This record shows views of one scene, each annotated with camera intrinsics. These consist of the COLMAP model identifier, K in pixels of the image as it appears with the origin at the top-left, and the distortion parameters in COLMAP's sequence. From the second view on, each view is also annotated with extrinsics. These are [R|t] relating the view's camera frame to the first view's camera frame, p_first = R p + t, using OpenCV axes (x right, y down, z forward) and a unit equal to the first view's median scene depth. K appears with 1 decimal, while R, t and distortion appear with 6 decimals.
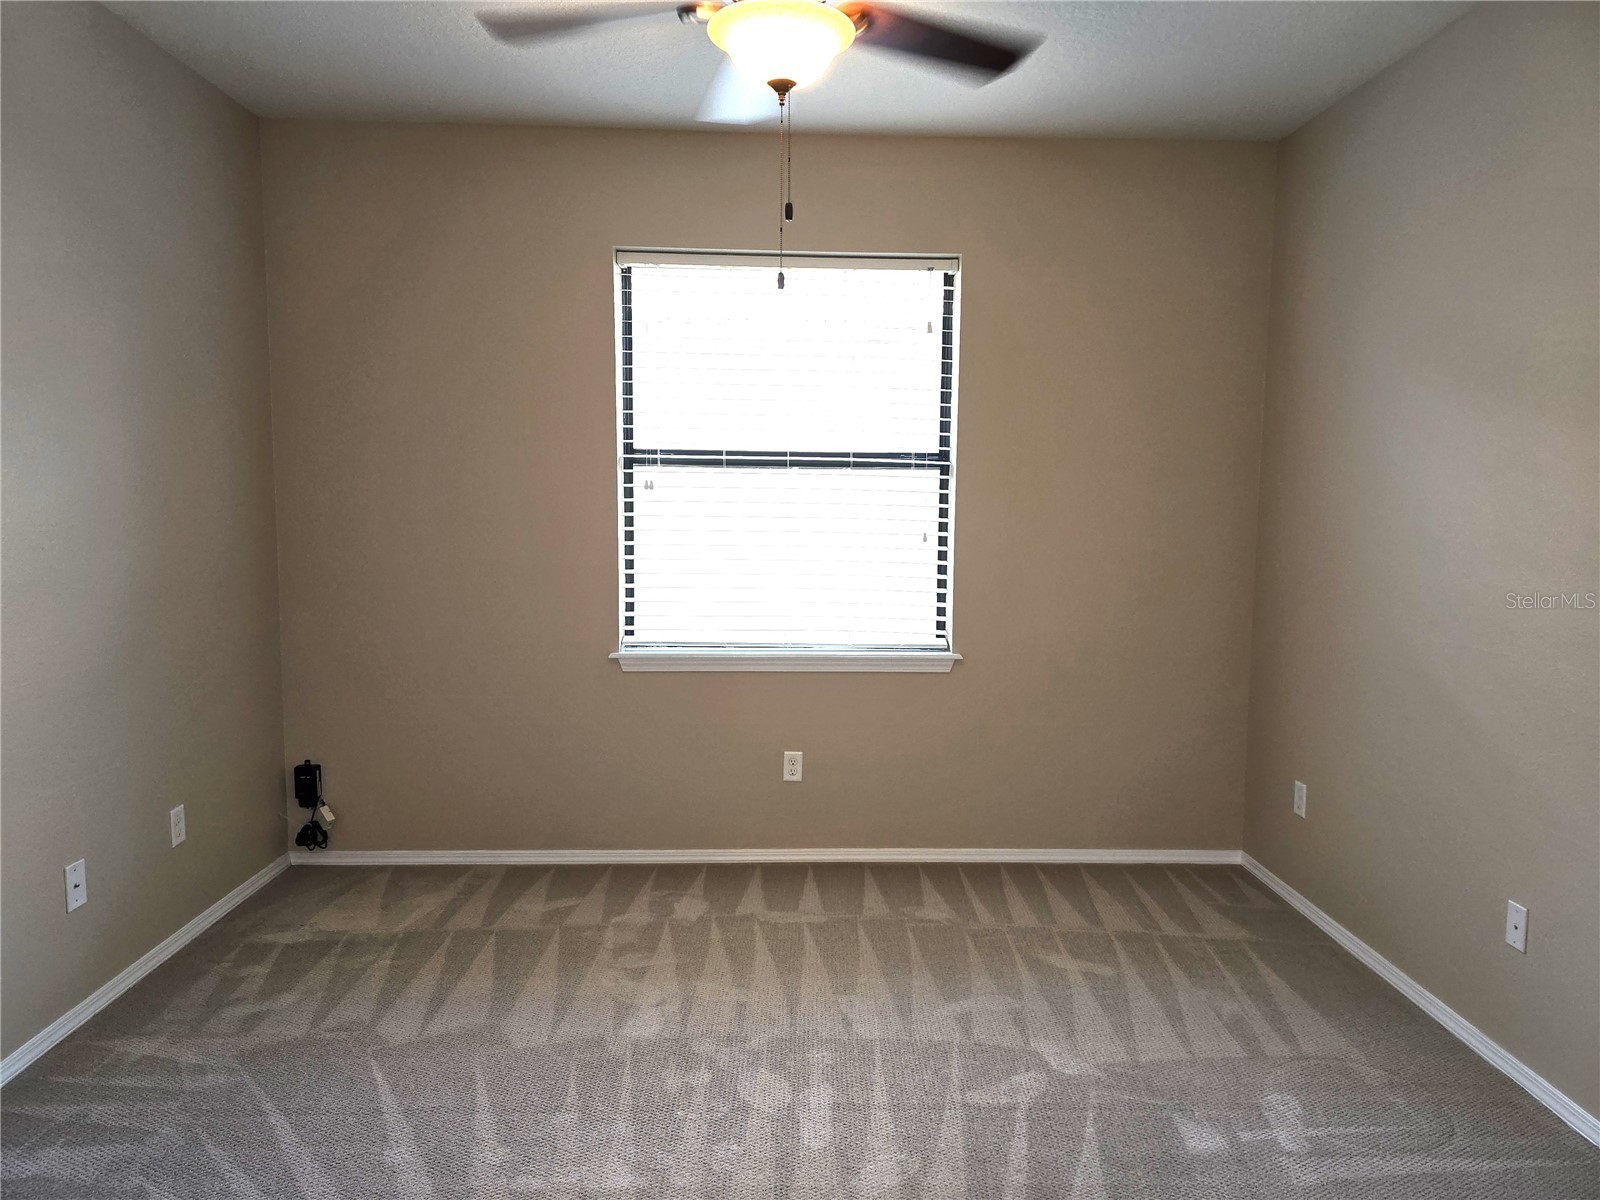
lens RADIAL K [[1078.0, 0, 794.1], [0, 1078.0, 597.5], [0, 0, 1]] dist [0.056860, -0.054615]
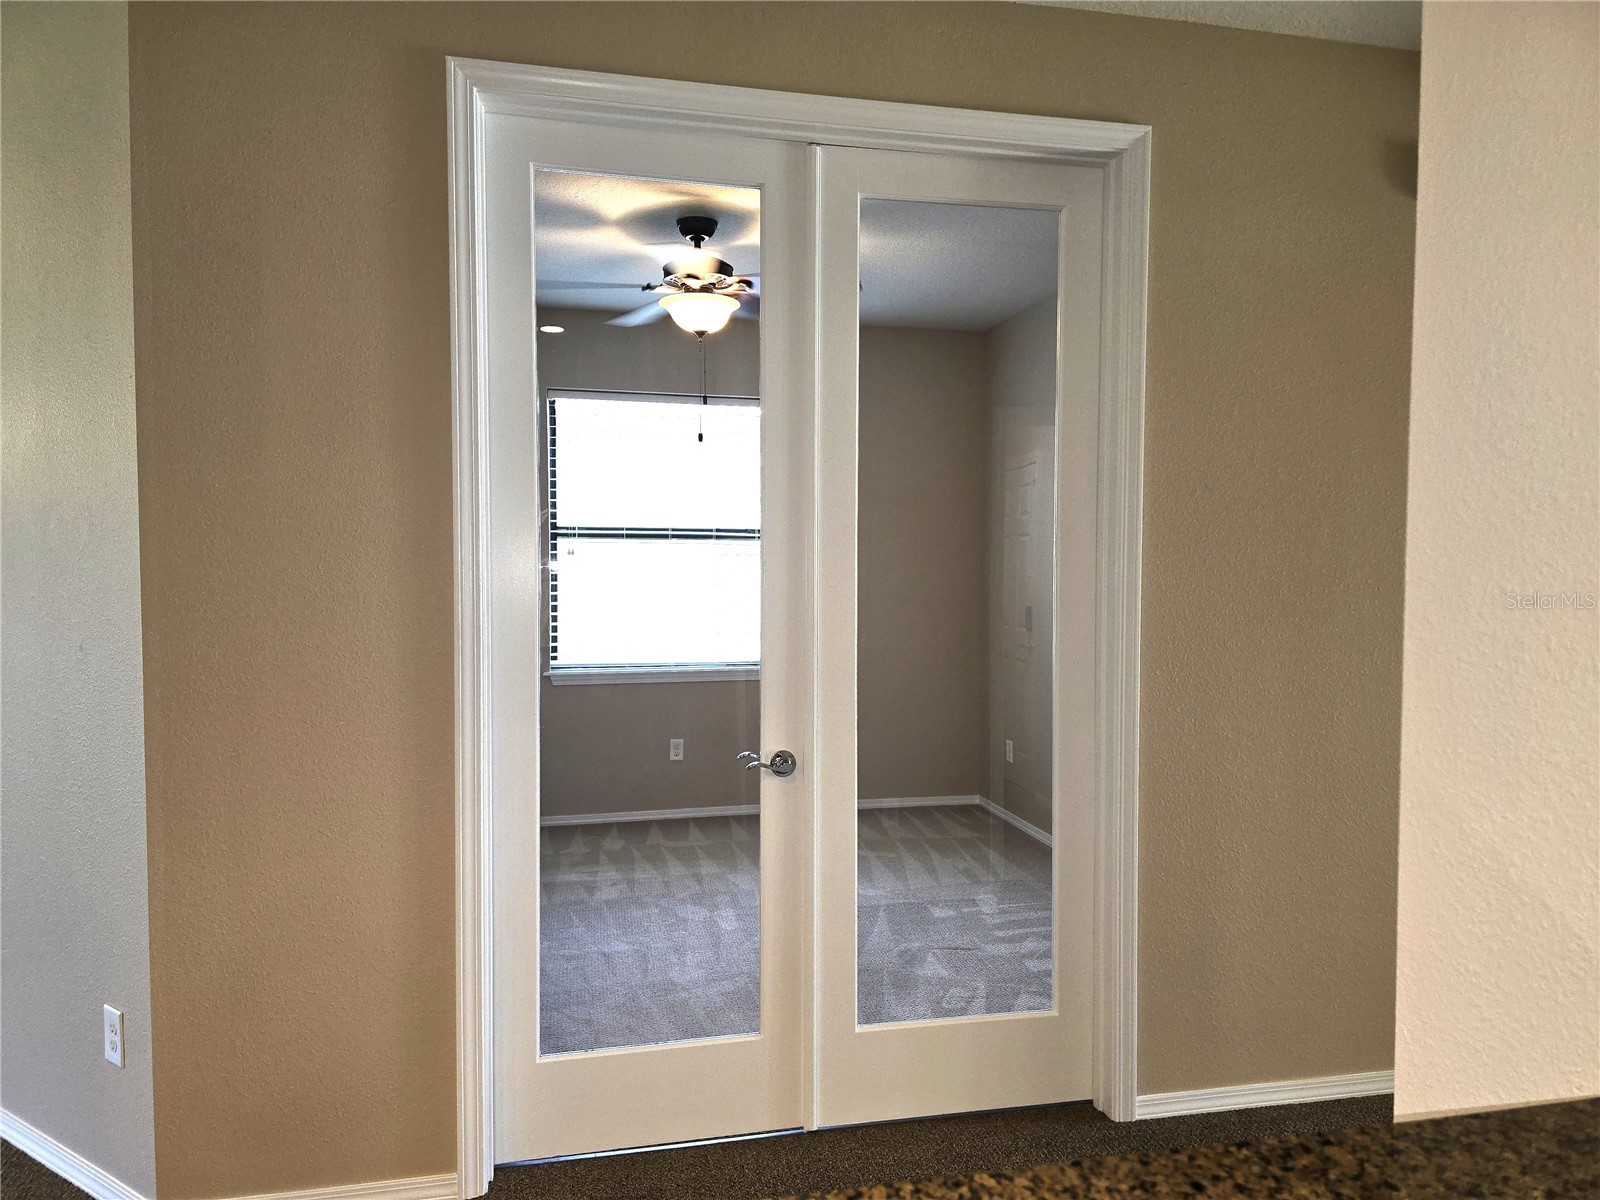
lens RADIAL K [[1078.0, 0, 804.6], [0, 1078.0, 599.2], [0, 0, 1]] dist [0.056860, -0.054615]
pose [[0.980194, -0.014463, 0.197509, -0.132059], [0.026890, 0.997813, -0.060380, 0.058498], [-0.196204, 0.064496, 0.978440, -0.500999]]
